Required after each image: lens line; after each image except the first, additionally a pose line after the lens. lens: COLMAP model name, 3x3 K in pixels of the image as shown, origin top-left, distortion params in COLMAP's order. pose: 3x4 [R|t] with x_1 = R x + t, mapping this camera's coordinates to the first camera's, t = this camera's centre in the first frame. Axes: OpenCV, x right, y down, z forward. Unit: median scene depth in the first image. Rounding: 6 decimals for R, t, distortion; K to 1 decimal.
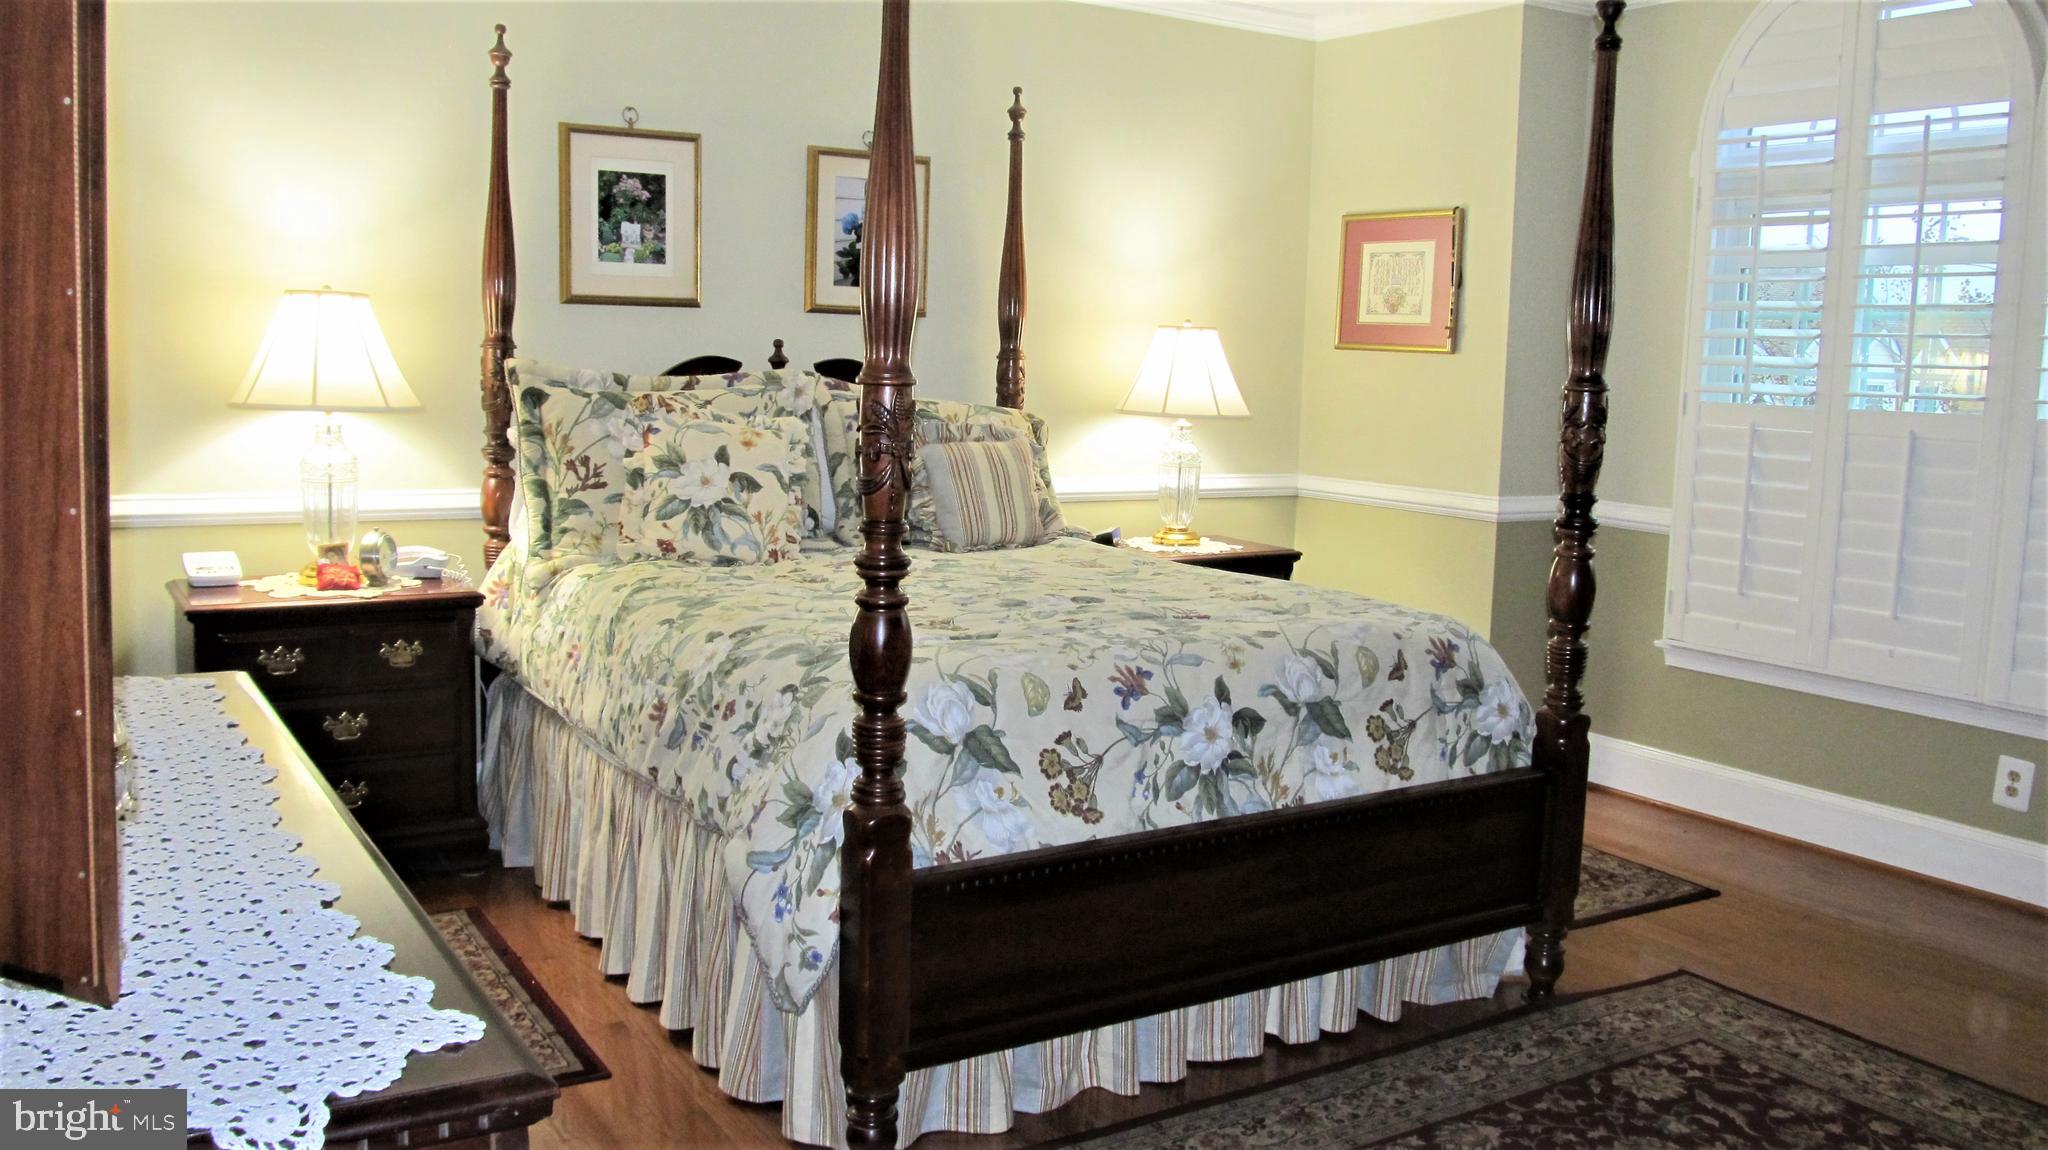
lens RADIAL K [[1663.6, 0, 1034.8], [0, 1663.6, 564.8], [0, 0, 1]] dist [-0.079150, 0.045807]
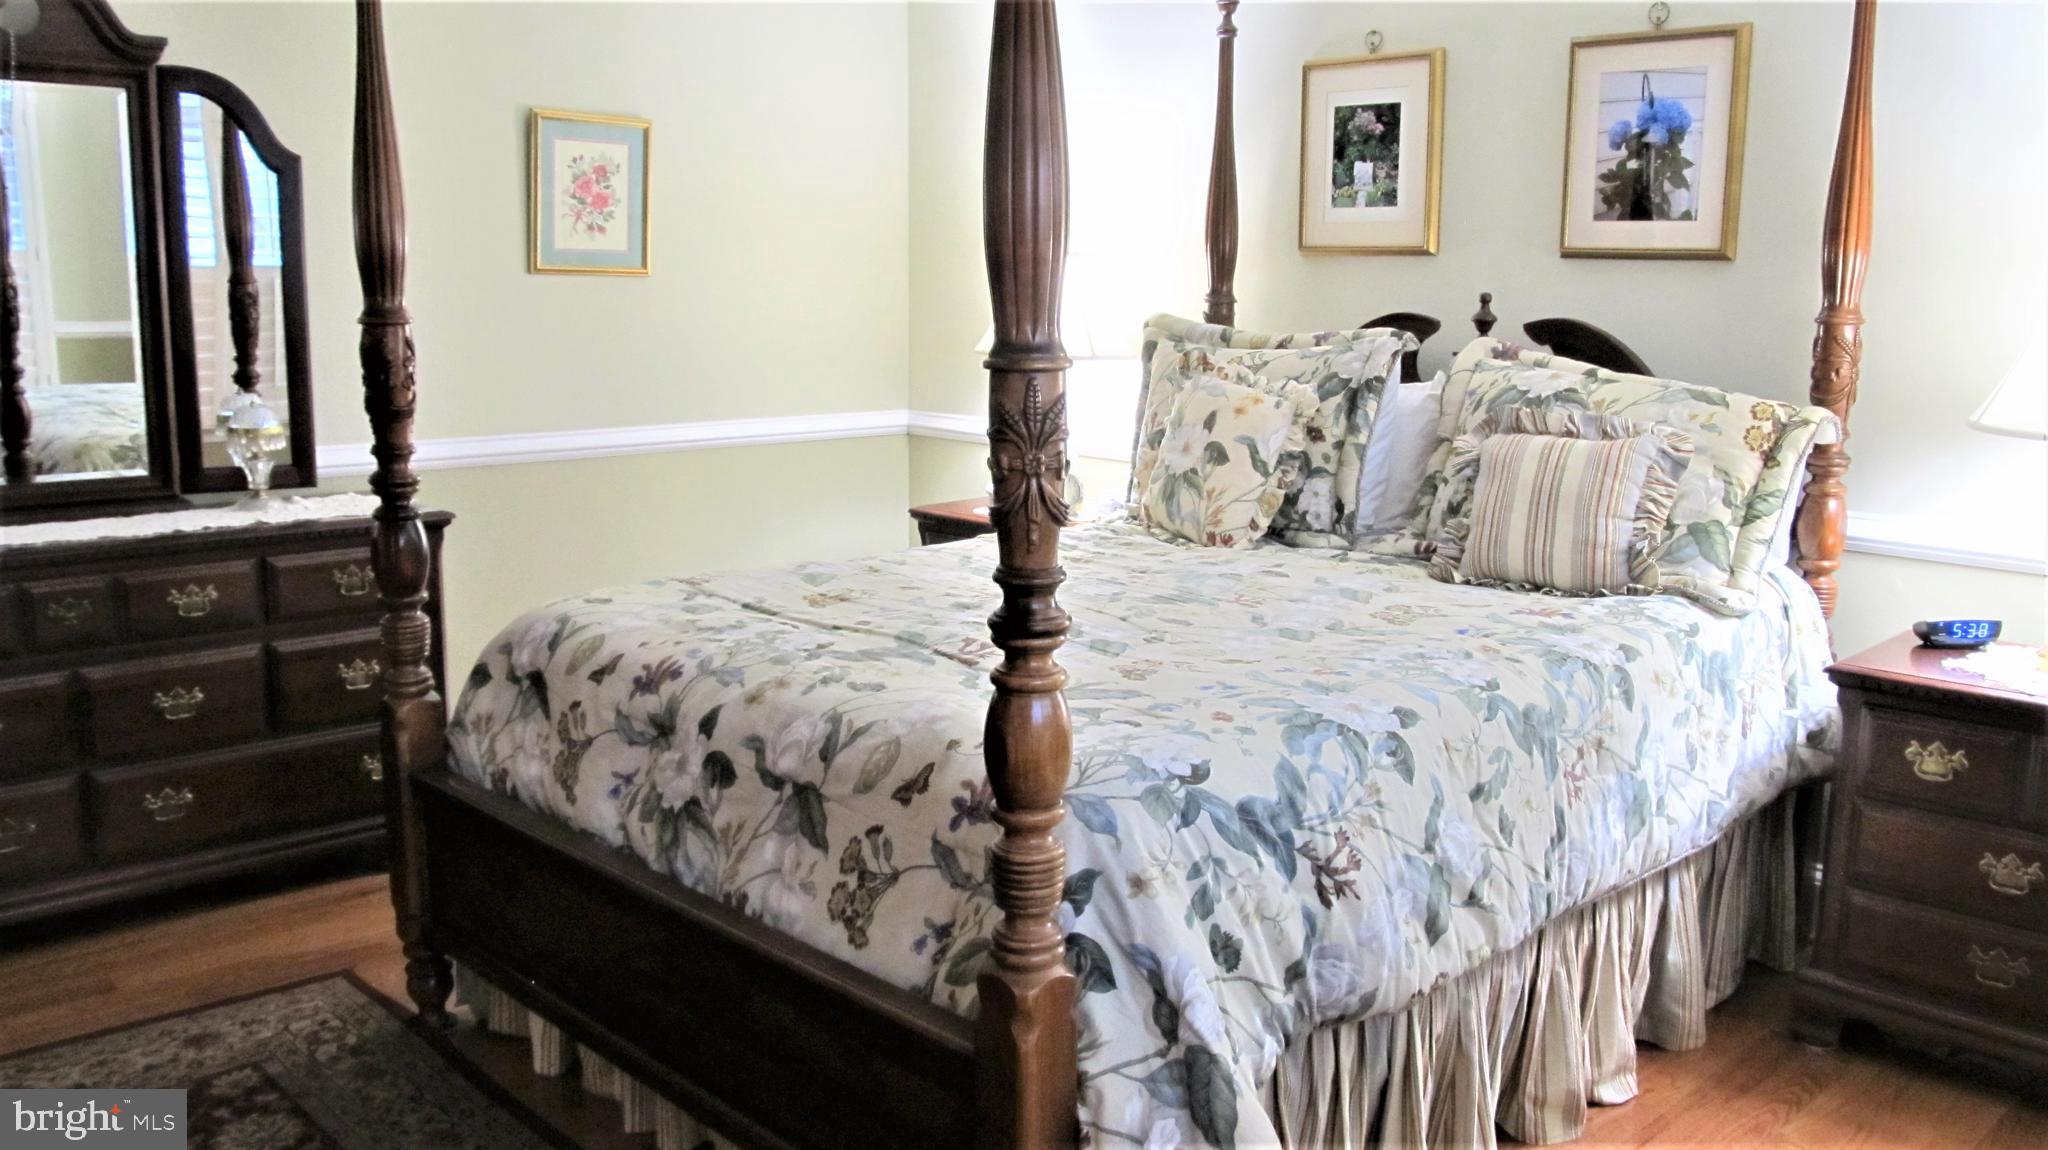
lens RADIAL K [[1663.6, 0, 1034.8], [0, 1663.6, 564.8], [0, 0, 1]] dist [-0.079150, 0.045807]
pose [[0.216054, 0.143839, -0.965728, 0.603631], [-0.131352, 0.984380, 0.117231, -0.074304], [0.967506, 0.101522, 0.231572, 0.641877]]
